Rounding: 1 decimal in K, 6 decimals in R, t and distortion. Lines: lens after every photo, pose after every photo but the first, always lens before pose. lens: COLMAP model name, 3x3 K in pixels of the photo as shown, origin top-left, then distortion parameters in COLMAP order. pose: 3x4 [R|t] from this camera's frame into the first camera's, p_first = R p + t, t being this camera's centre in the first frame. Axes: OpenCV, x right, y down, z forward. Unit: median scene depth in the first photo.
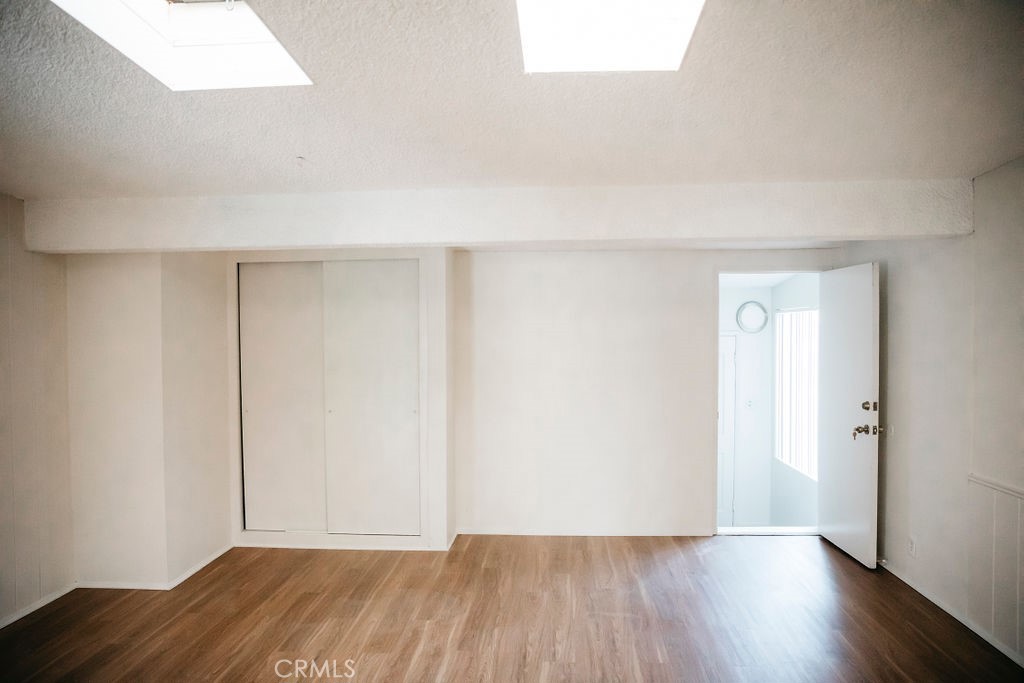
lens RADIAL K [[679.4, 0, 512.0], [0, 679.4, 341.5], [0, 0, 1]] dist [-0.035506, 0.002203]
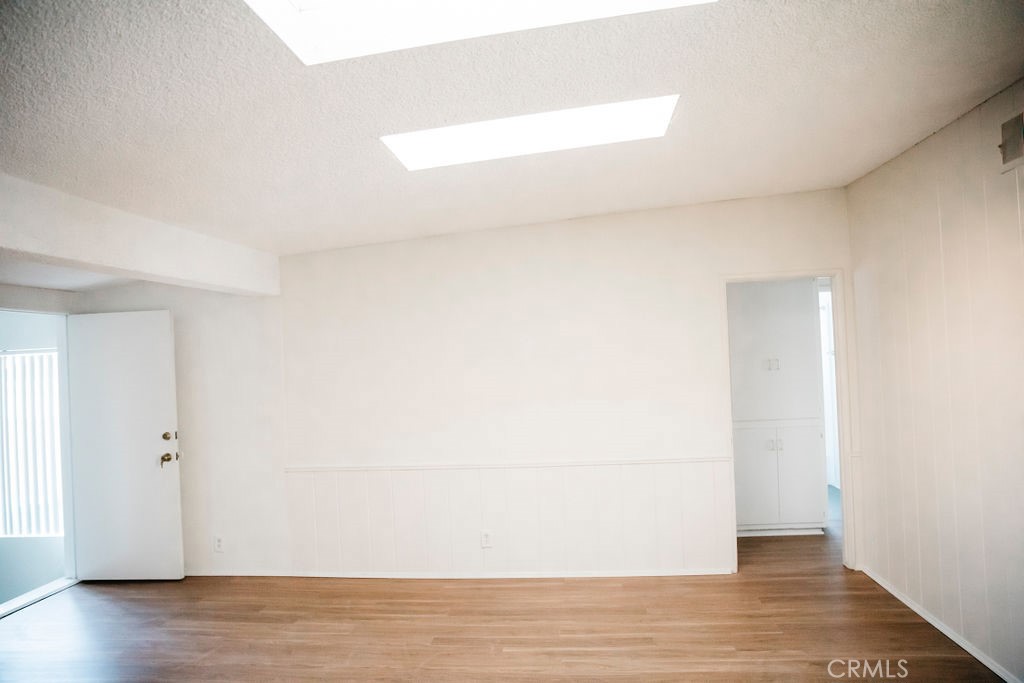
lens RADIAL K [[679.4, 0, 512.0], [0, 679.4, 341.5], [0, 0, 1]] dist [-0.035506, 0.002203]
pose [[0.027864, 0.026495, 0.999261, -0.582743], [0.051943, 0.998260, -0.027917, -0.000673], [-0.998261, 0.052683, 0.026440, 0.386011]]
